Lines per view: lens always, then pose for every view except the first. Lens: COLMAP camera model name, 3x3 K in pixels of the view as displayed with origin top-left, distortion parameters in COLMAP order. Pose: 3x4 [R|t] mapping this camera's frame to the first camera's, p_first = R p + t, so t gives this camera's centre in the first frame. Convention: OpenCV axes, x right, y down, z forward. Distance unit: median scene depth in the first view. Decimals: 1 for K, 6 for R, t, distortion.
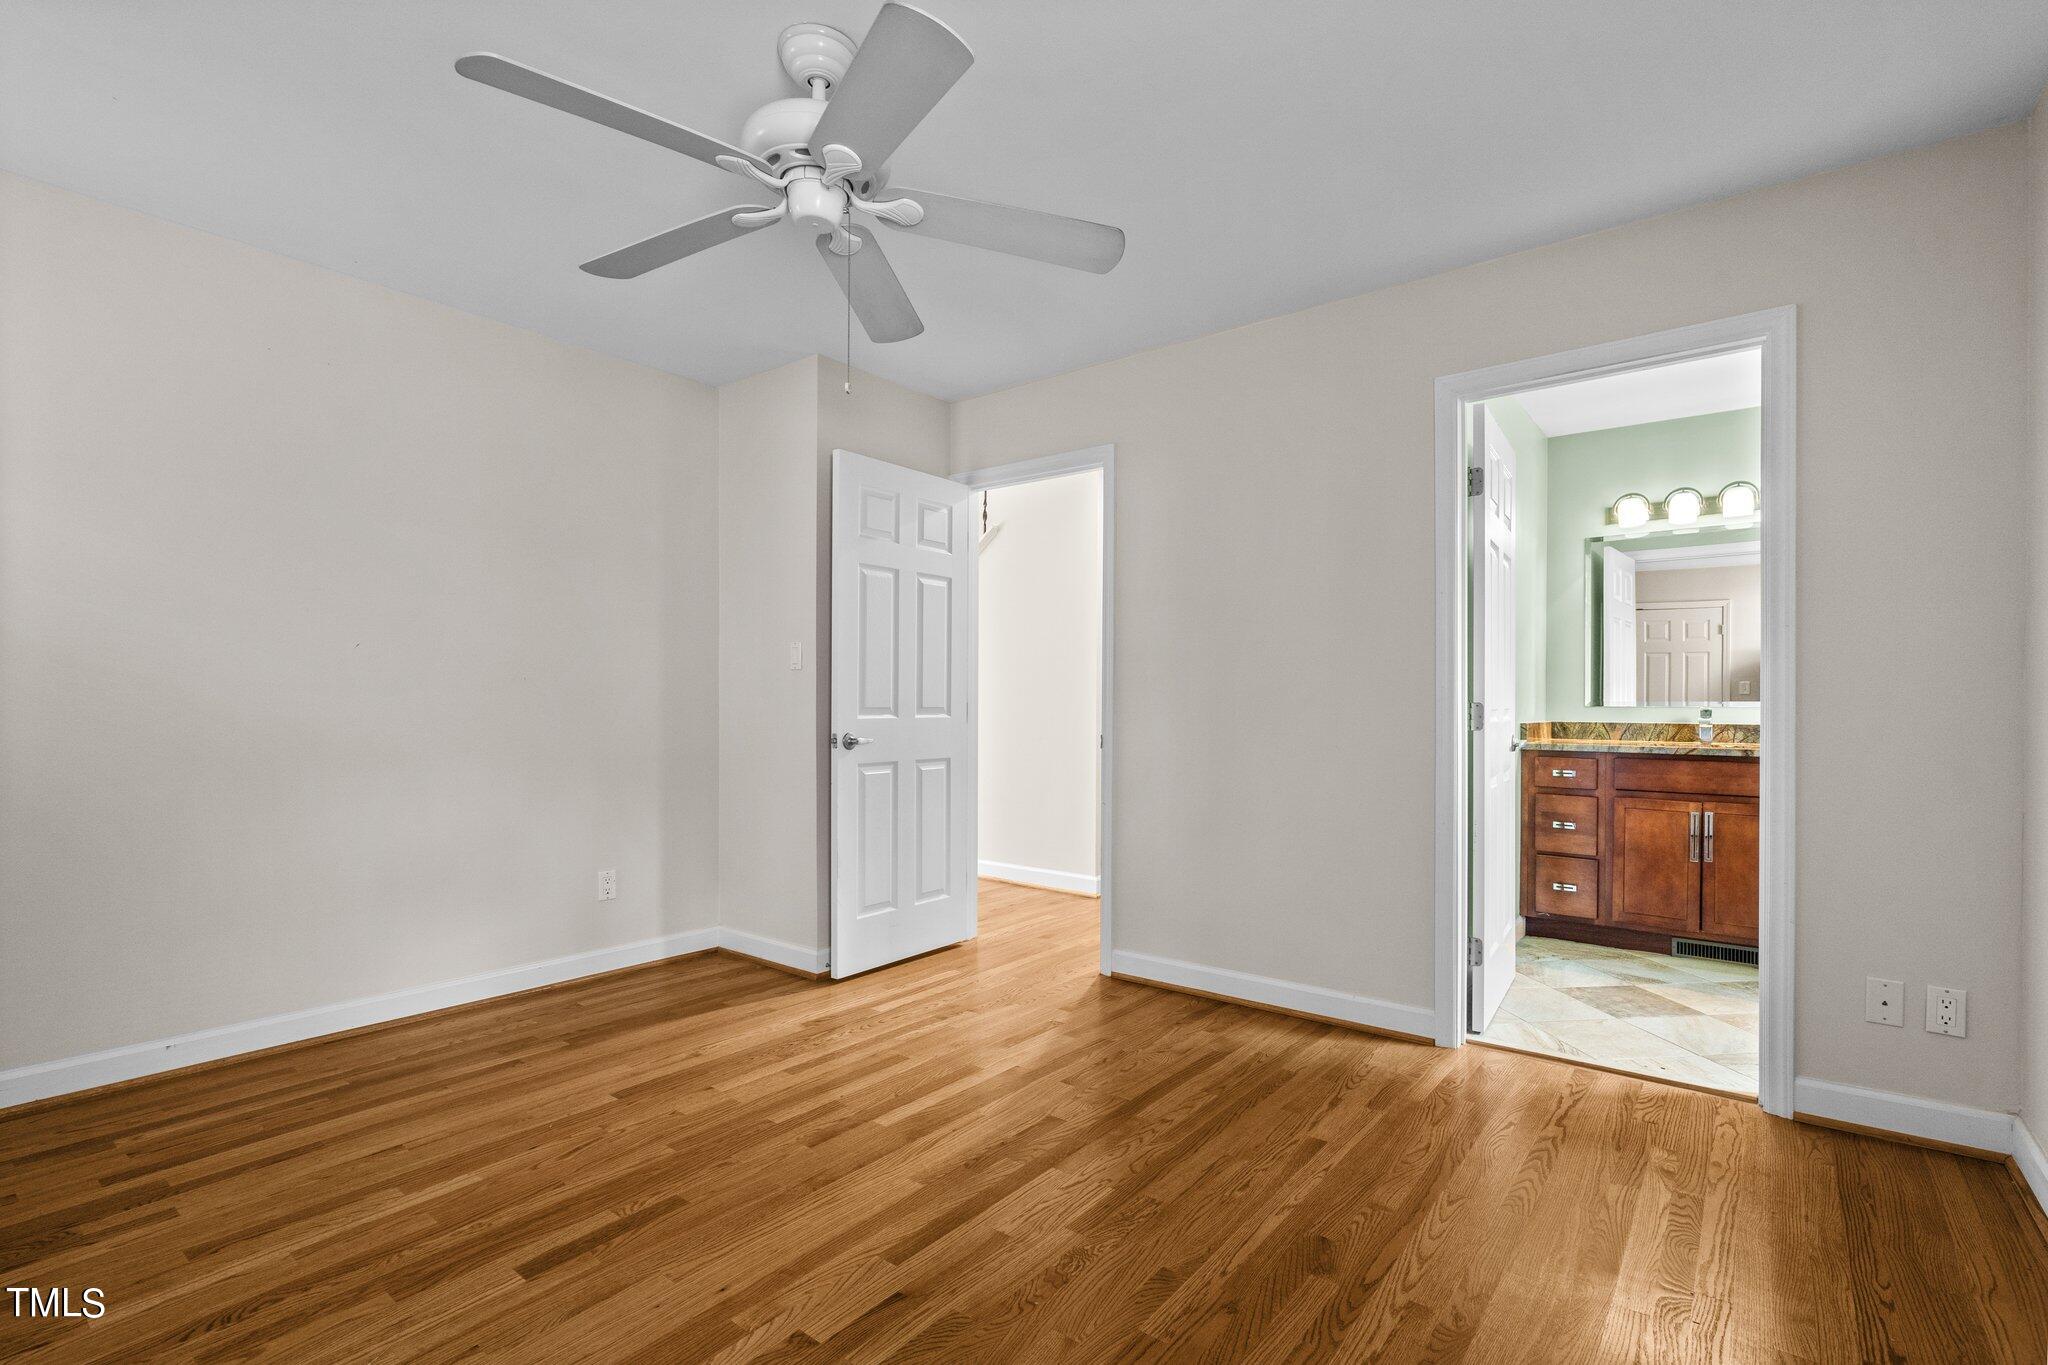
lens RADIAL K [[933.5, 0, 1024.9], [0, 933.5, 689.6], [0, 0, 1]] dist [-0.003996, -0.000780]
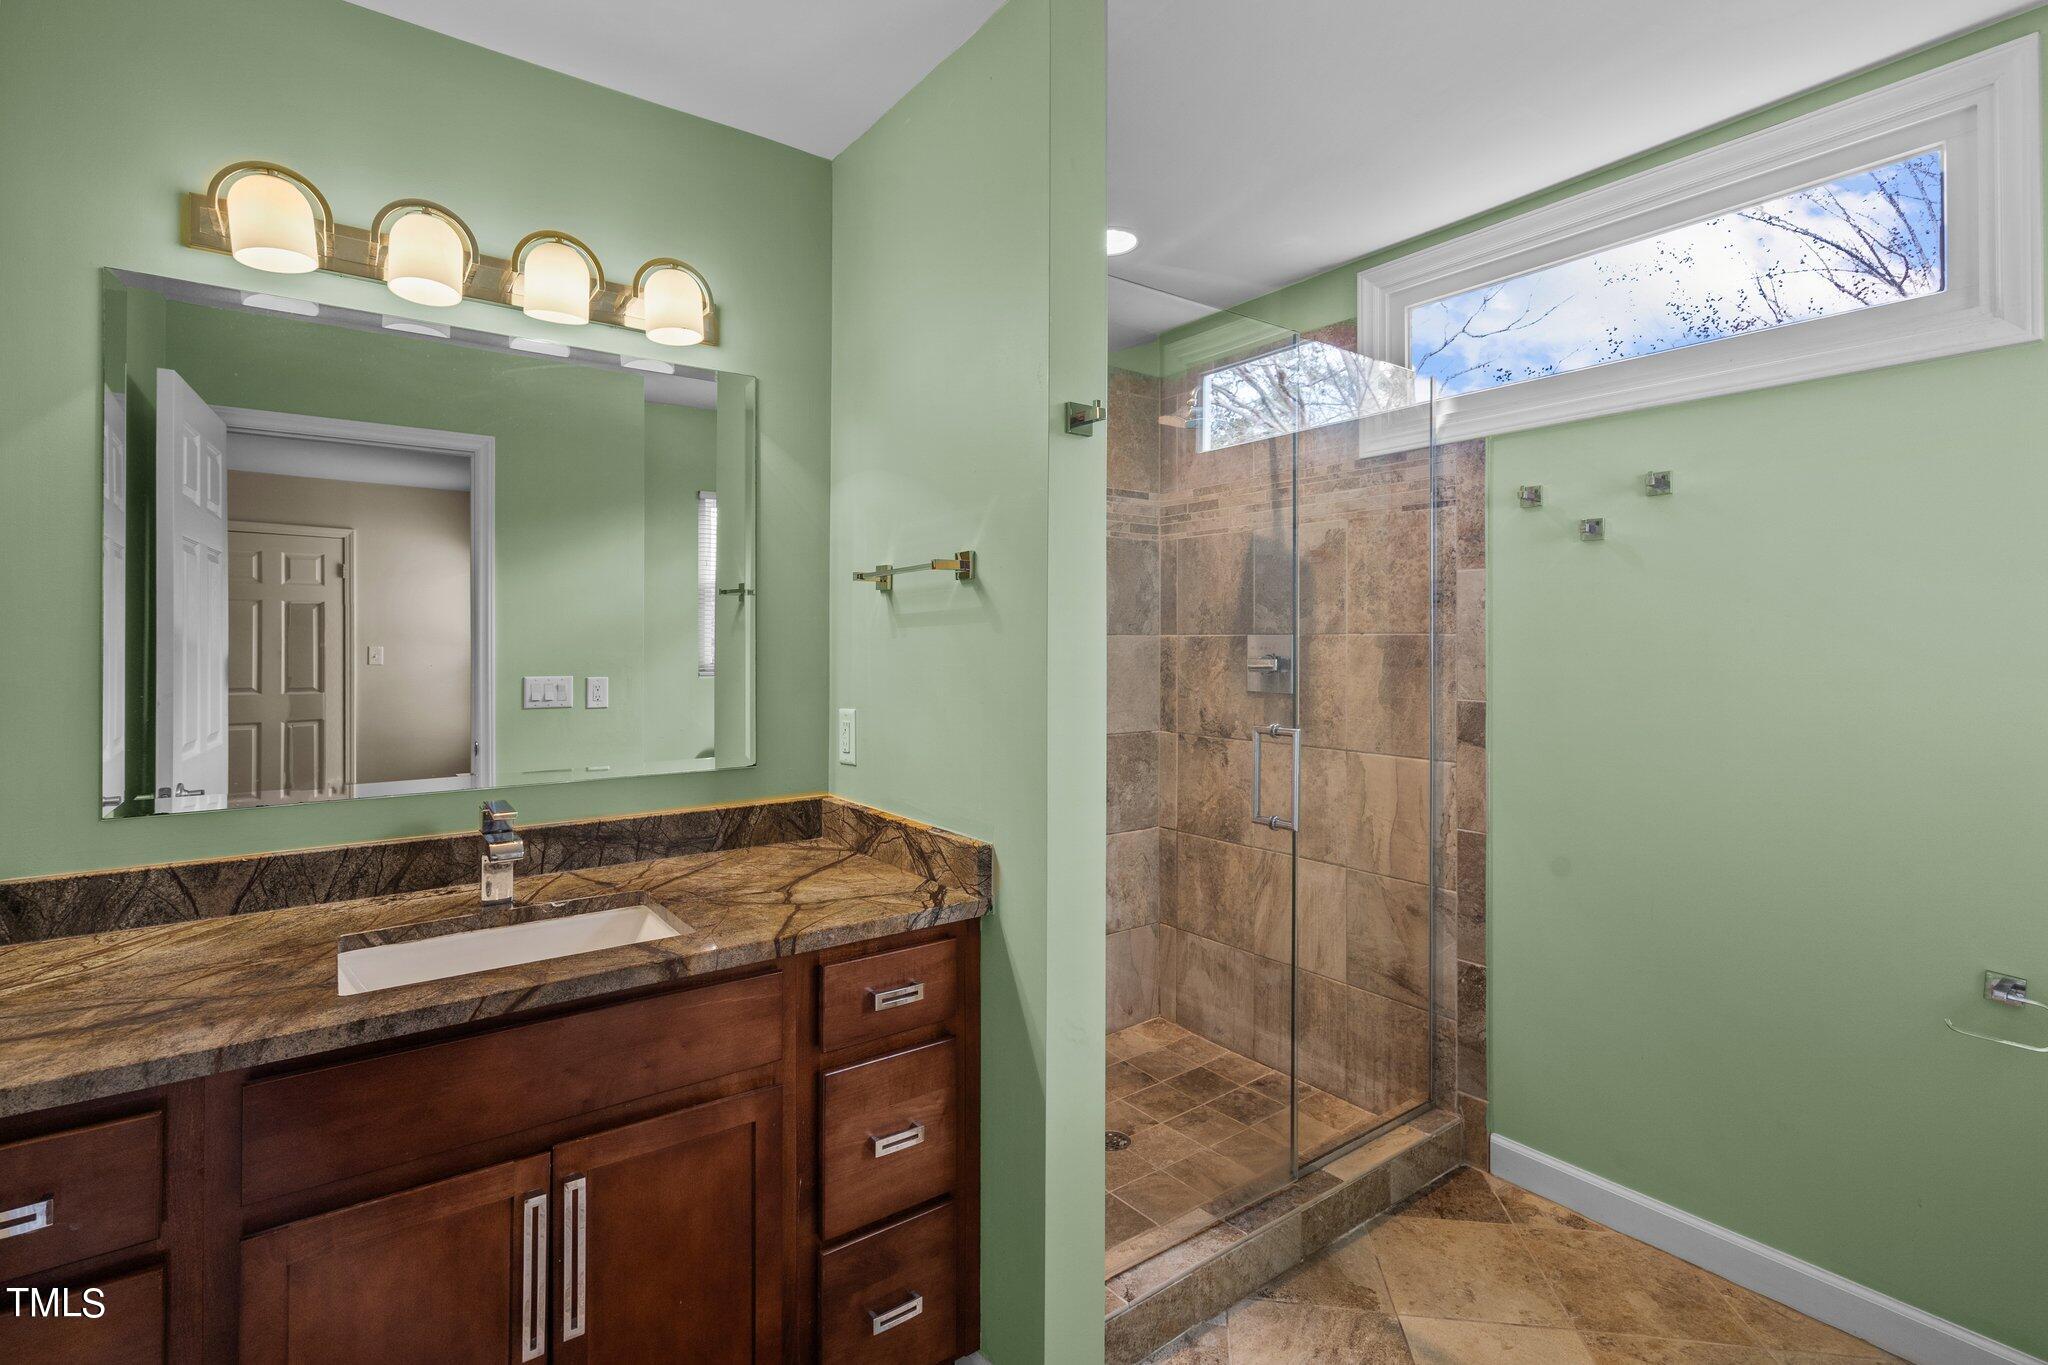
lens RADIAL K [[933.5, 0, 1034.0], [0, 933.5, 631.7], [0, 0, 1]] dist [-0.003996, -0.000780]
pose [[0.242822, -0.002037, 0.970069, 0.387836], [-0.005128, 0.999981, 0.003383, -0.046682], [-0.970057, -0.005796, 0.242807, 0.643503]]
